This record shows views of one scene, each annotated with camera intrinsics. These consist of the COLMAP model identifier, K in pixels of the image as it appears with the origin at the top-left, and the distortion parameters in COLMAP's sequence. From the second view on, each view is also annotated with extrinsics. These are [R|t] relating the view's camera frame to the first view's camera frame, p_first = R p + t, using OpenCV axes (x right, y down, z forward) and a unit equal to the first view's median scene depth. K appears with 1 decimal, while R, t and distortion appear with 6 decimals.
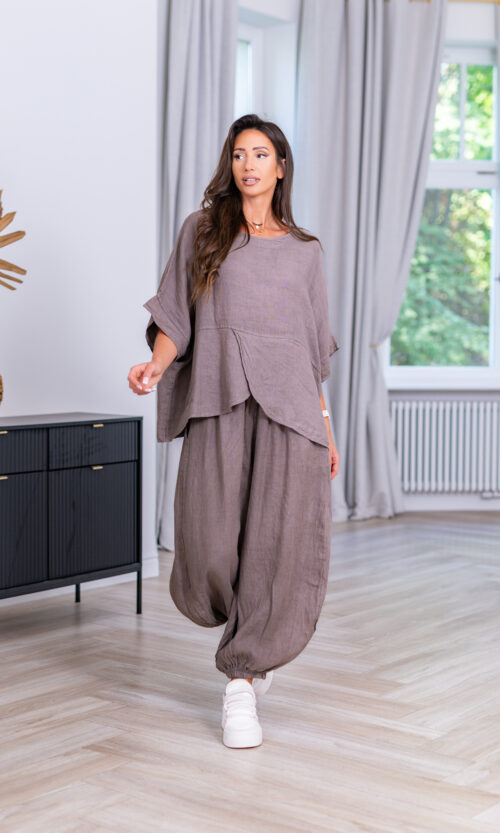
lens RADIAL K [[1272.1, 0, 276.8], [0, 1272.1, 432.1], [0, 0, 1]] dist [0.064509, 0.000000]
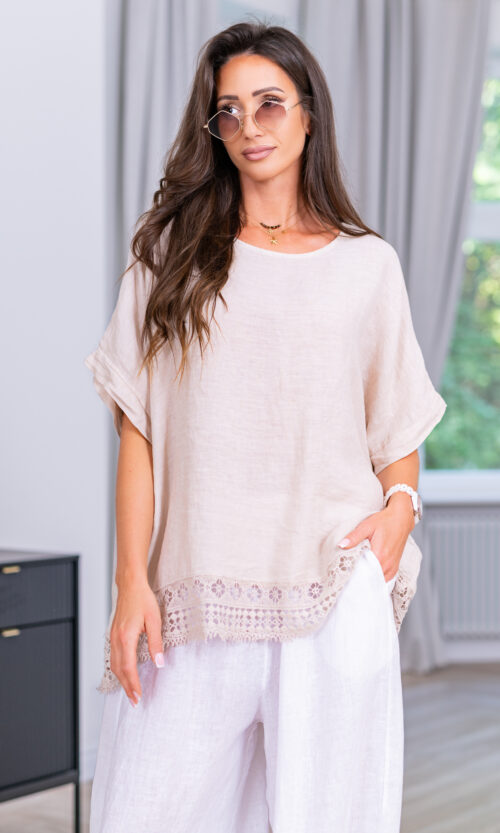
lens RADIAL K [[1272.1, 0, 249.9], [0, 1272.1, 420.4], [0, 0, 1]] dist [0.064509, 0.000000]
pose [[0.999926, -0.000705, -0.012165, -0.009040], [-0.000295, 0.996631, -0.082018, -0.025549], [0.012182, 0.082015, 0.996557, 0.317313]]
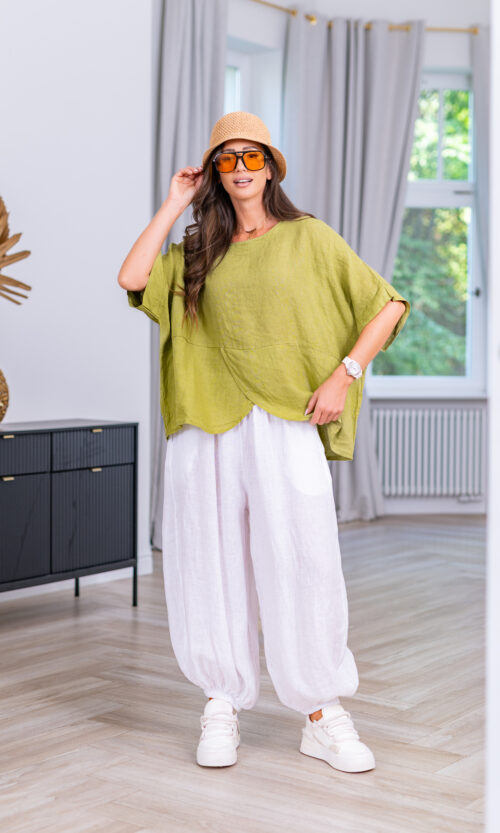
lens RADIAL K [[1272.1, 0, 302.5], [0, 1272.1, 432.8], [0, 0, 1]] dist [0.064509, 0.000000]
pose [[0.999553, -0.000664, 0.029894, 0.000795], [0.000898, 0.999969, -0.007803, 0.004916], [-0.029888, 0.007827, 0.999523, -0.076034]]
